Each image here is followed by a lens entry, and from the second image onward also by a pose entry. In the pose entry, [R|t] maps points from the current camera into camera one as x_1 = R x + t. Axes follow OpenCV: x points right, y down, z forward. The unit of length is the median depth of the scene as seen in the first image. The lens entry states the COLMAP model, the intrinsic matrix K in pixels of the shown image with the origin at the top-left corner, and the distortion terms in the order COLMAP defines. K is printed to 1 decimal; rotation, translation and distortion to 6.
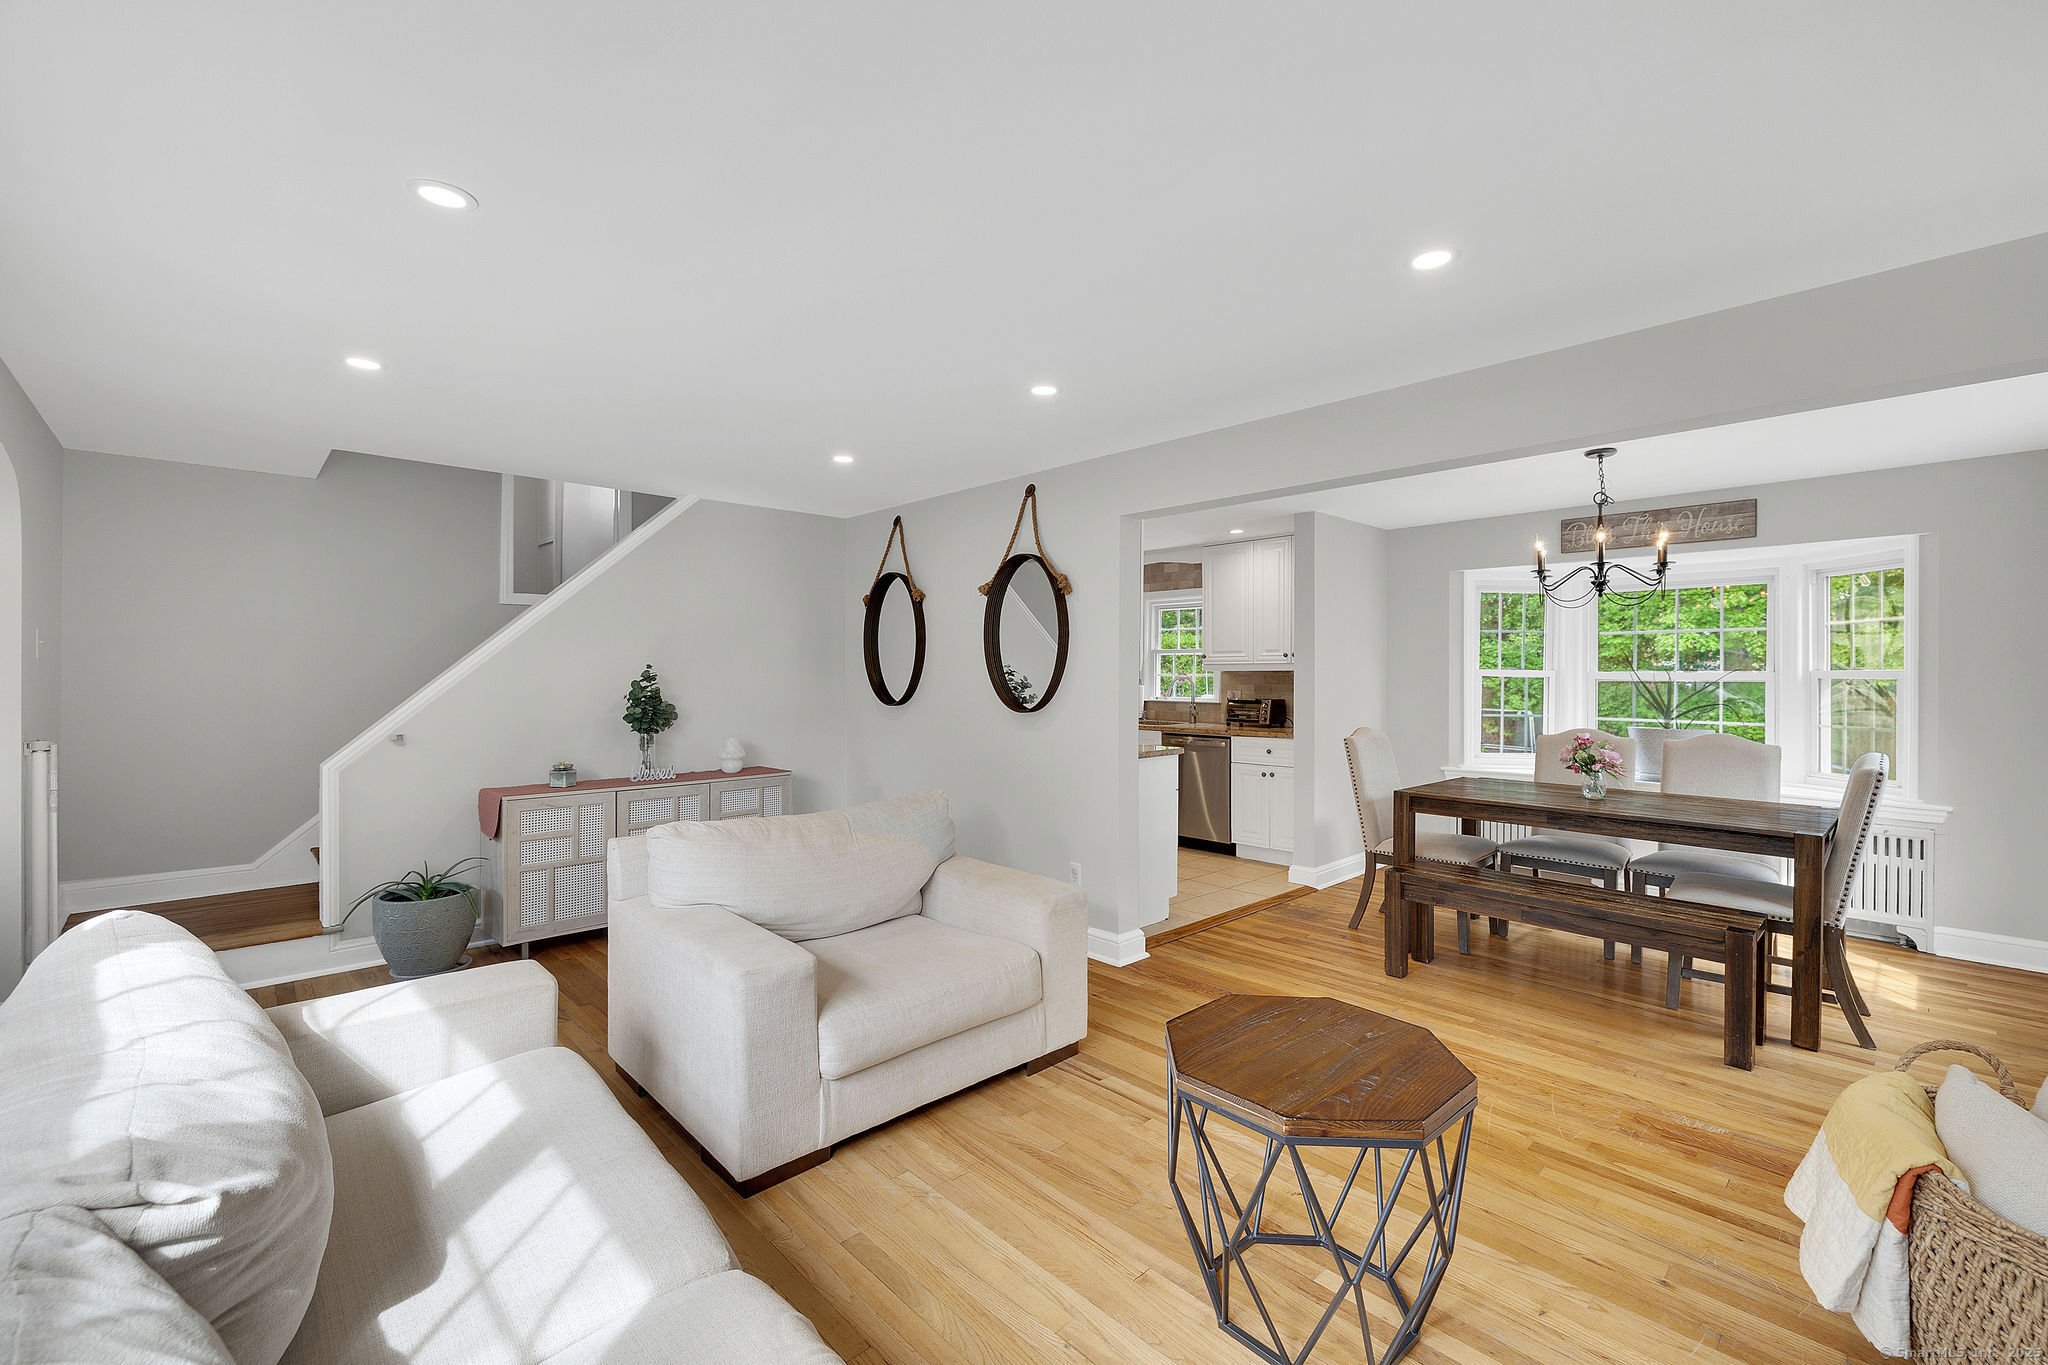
lens RADIAL K [[855.9, 0, 1023.3], [0, 855.9, 674.7], [0, 0, 1]] dist [0.001418, 0.000061]
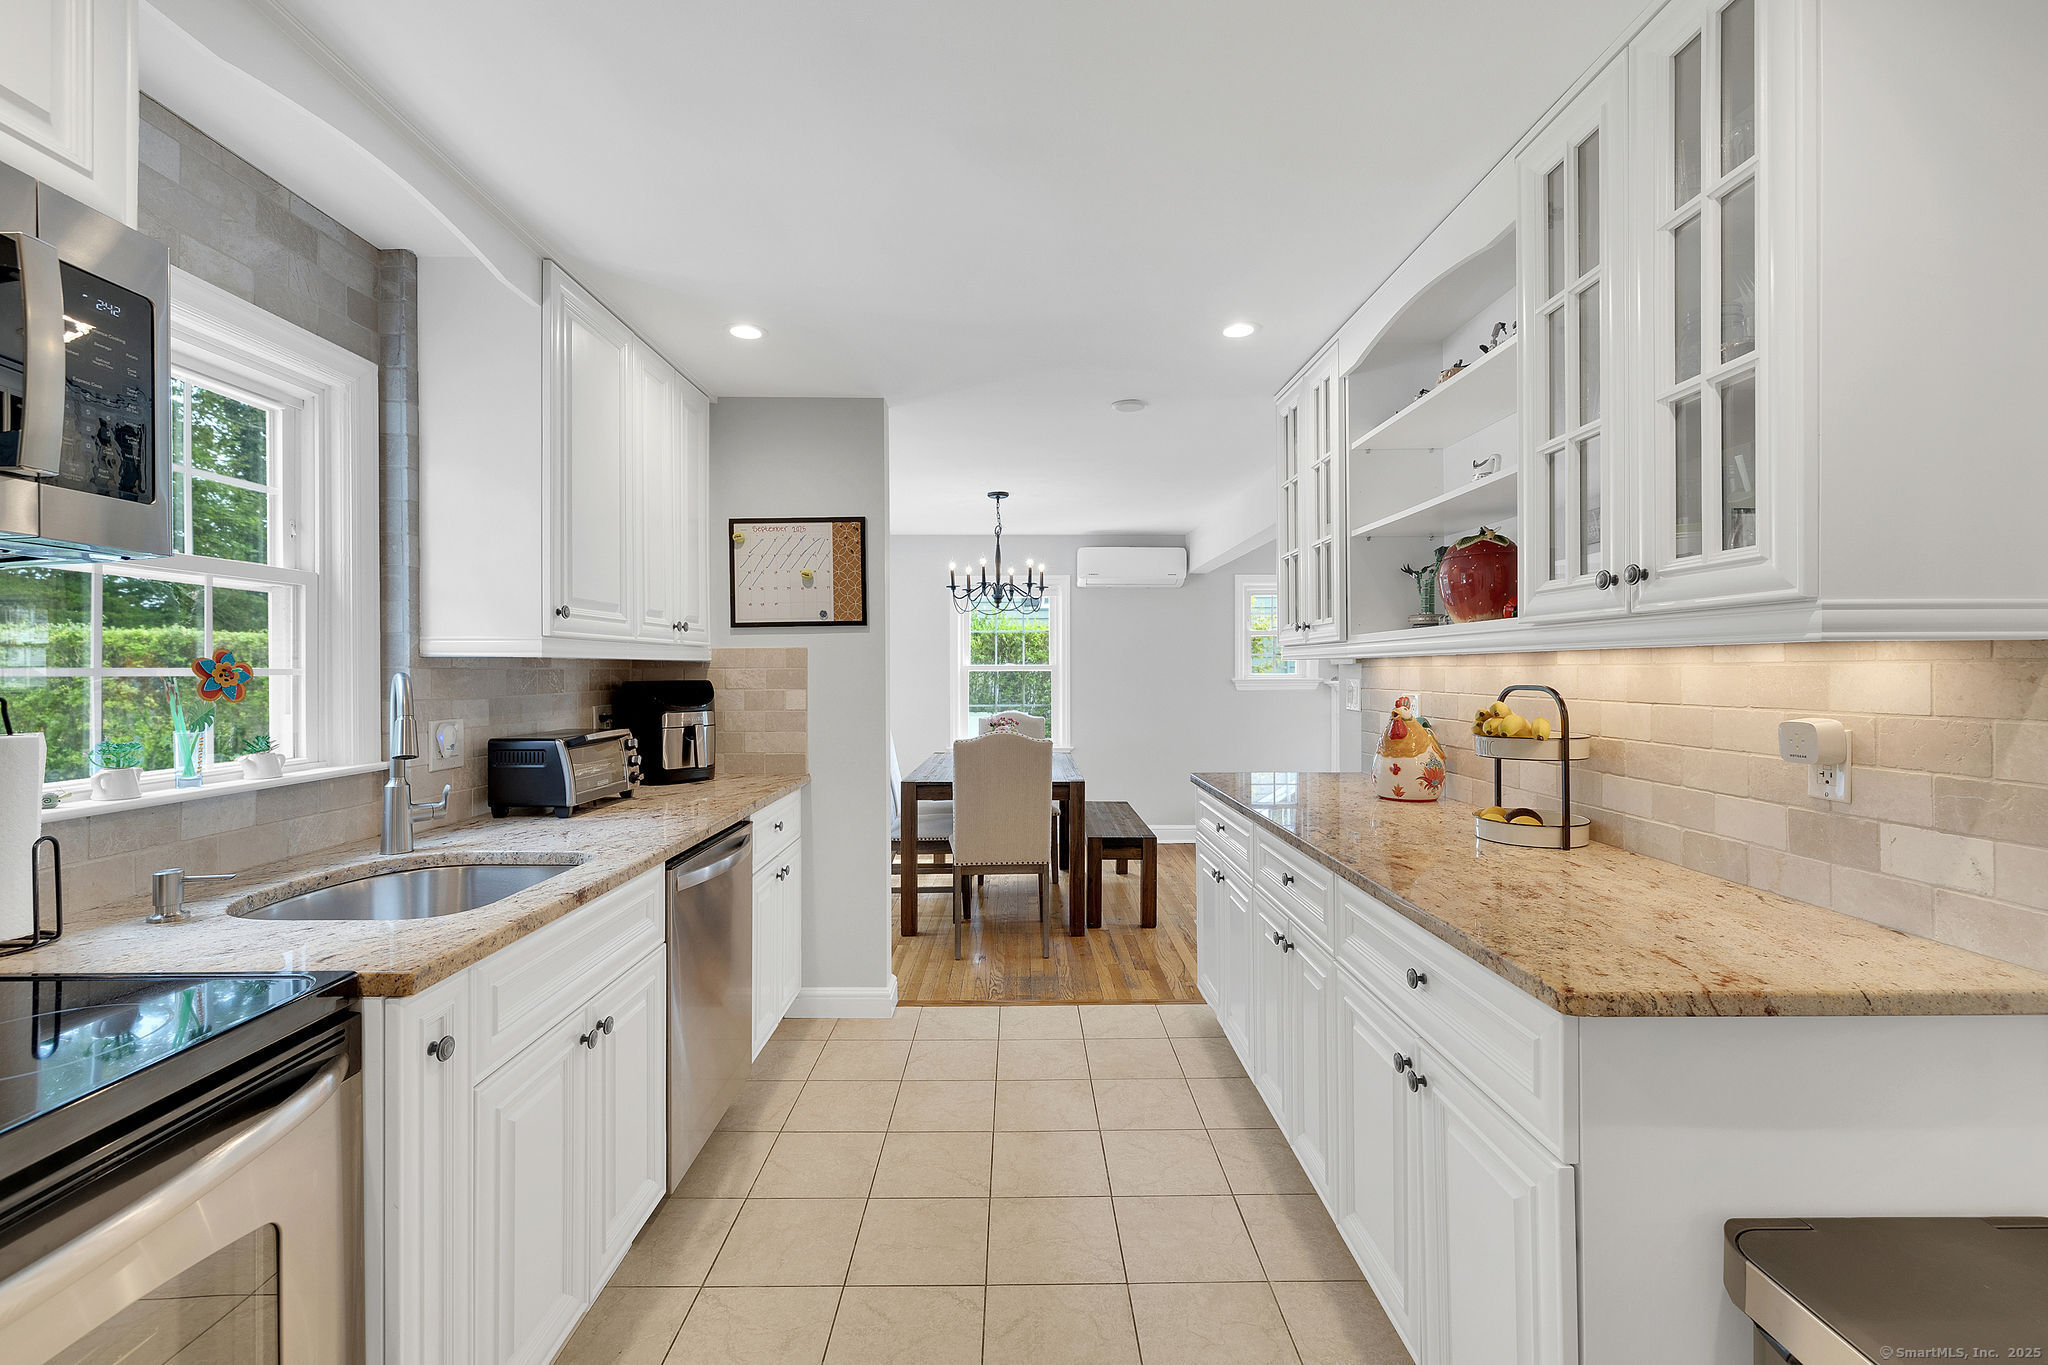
lens RADIAL K [[855.9, 0, 1023.3], [0, 855.9, 674.7], [0, 0, 1]] dist [0.001418, 0.000061]
pose [[-0.738307, -0.005428, 0.674443, -0.190779], [0.001173, 0.999956, 0.009332, -0.001411], [-0.674464, 0.007681, -0.738268, 1.676243]]
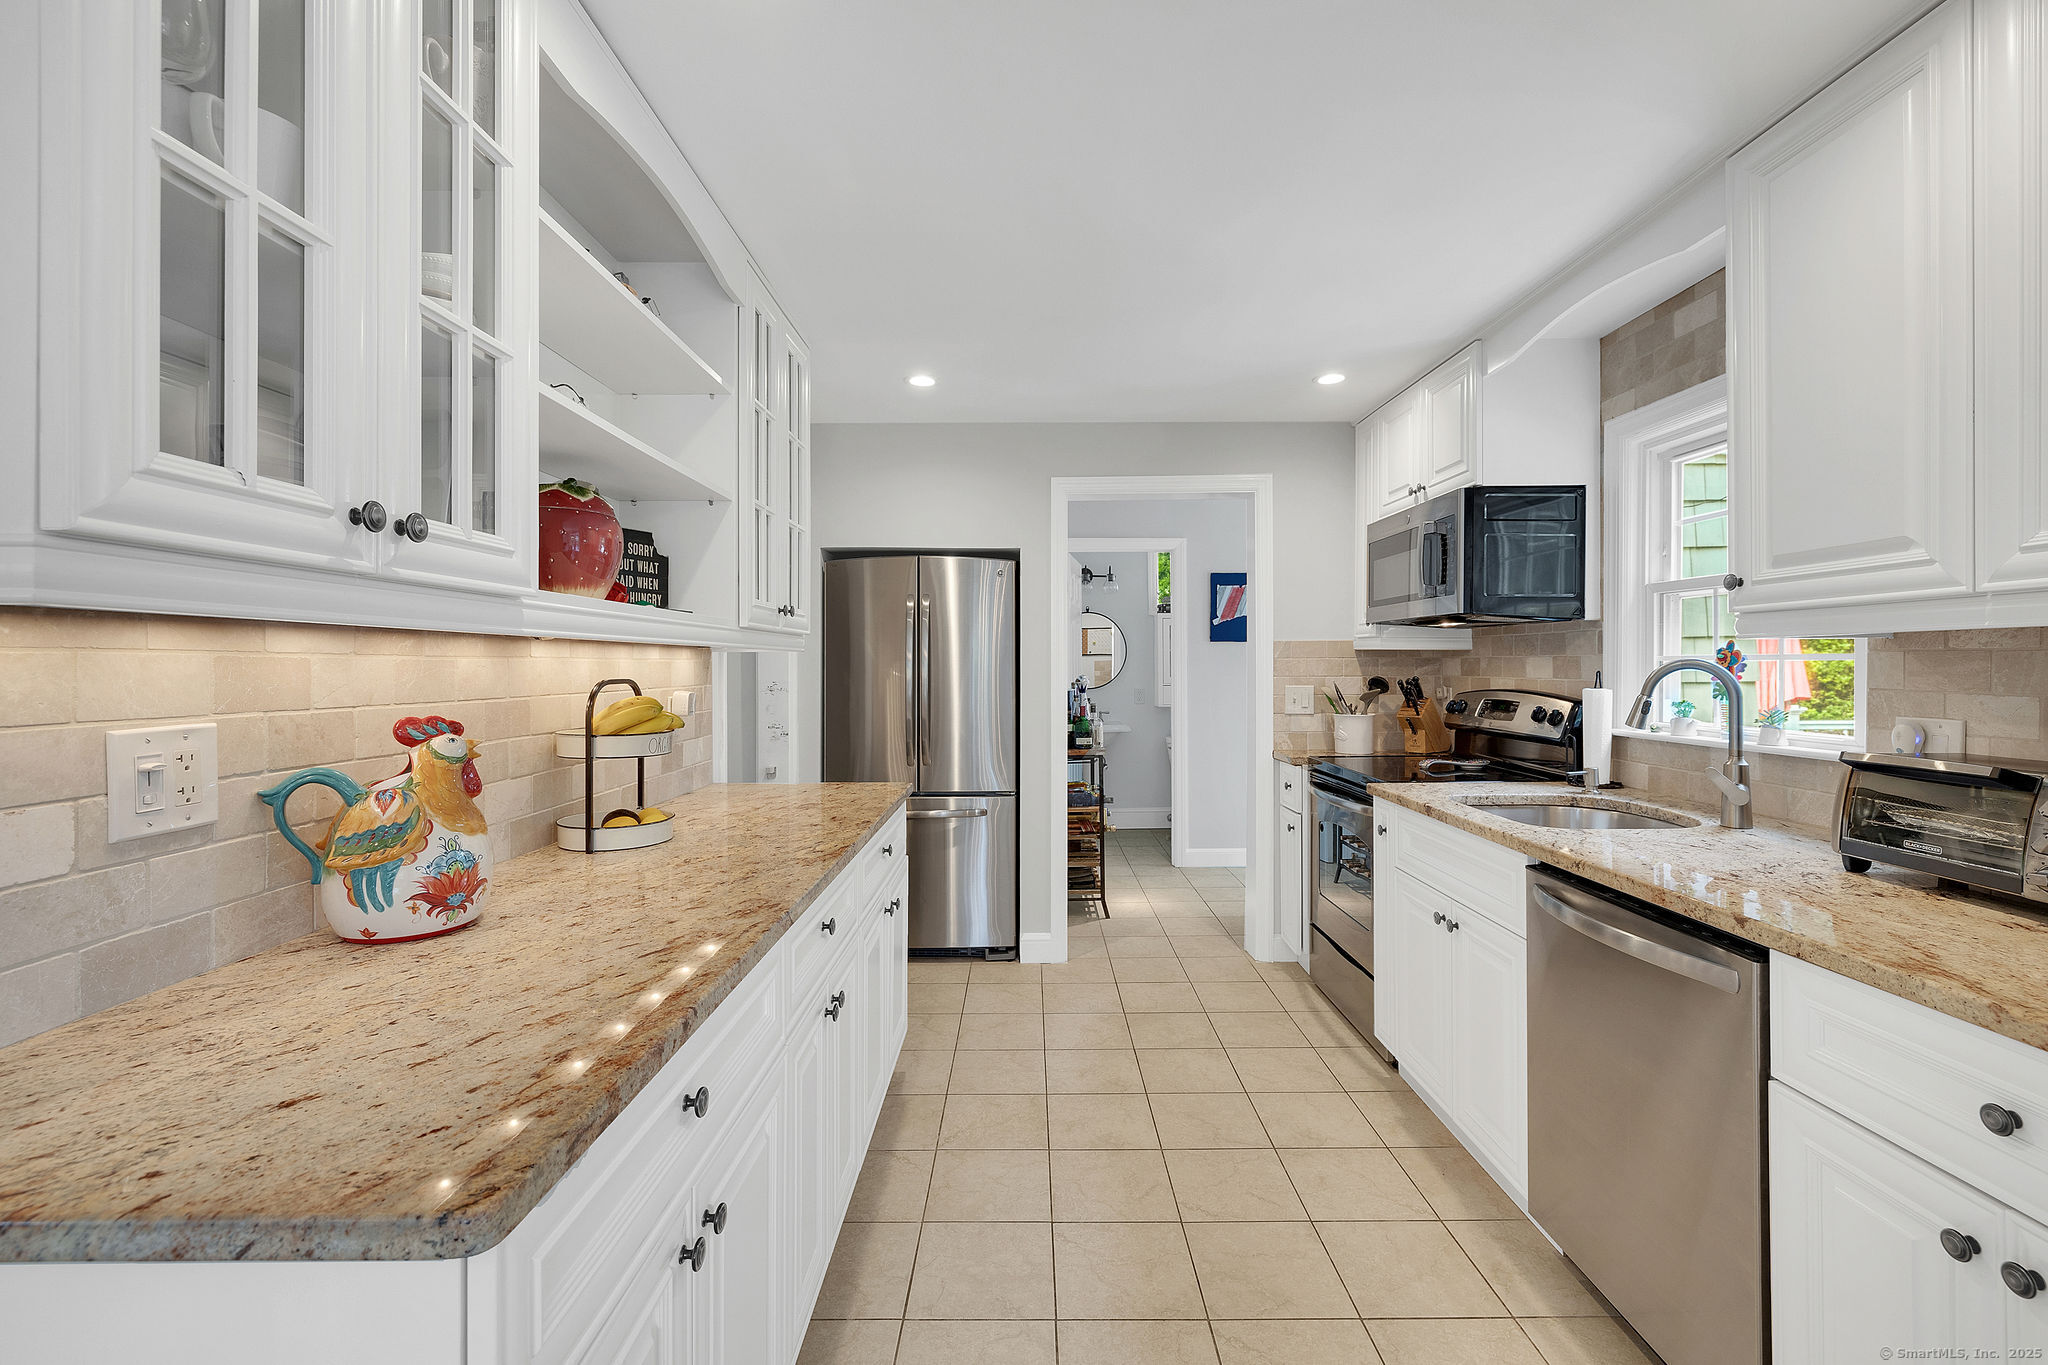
lens RADIAL K [[865.2, 0, 1030.0], [0, 865.2, 667.9], [0, 0, 1]] dist [0.002118, -0.000331]
pose [[0.731534, -0.004632, -0.681789, 0.350762], [0.005671, 0.999984, -0.000709, 0.004852], [0.681781, -0.003348, 0.731549, 1.001776]]
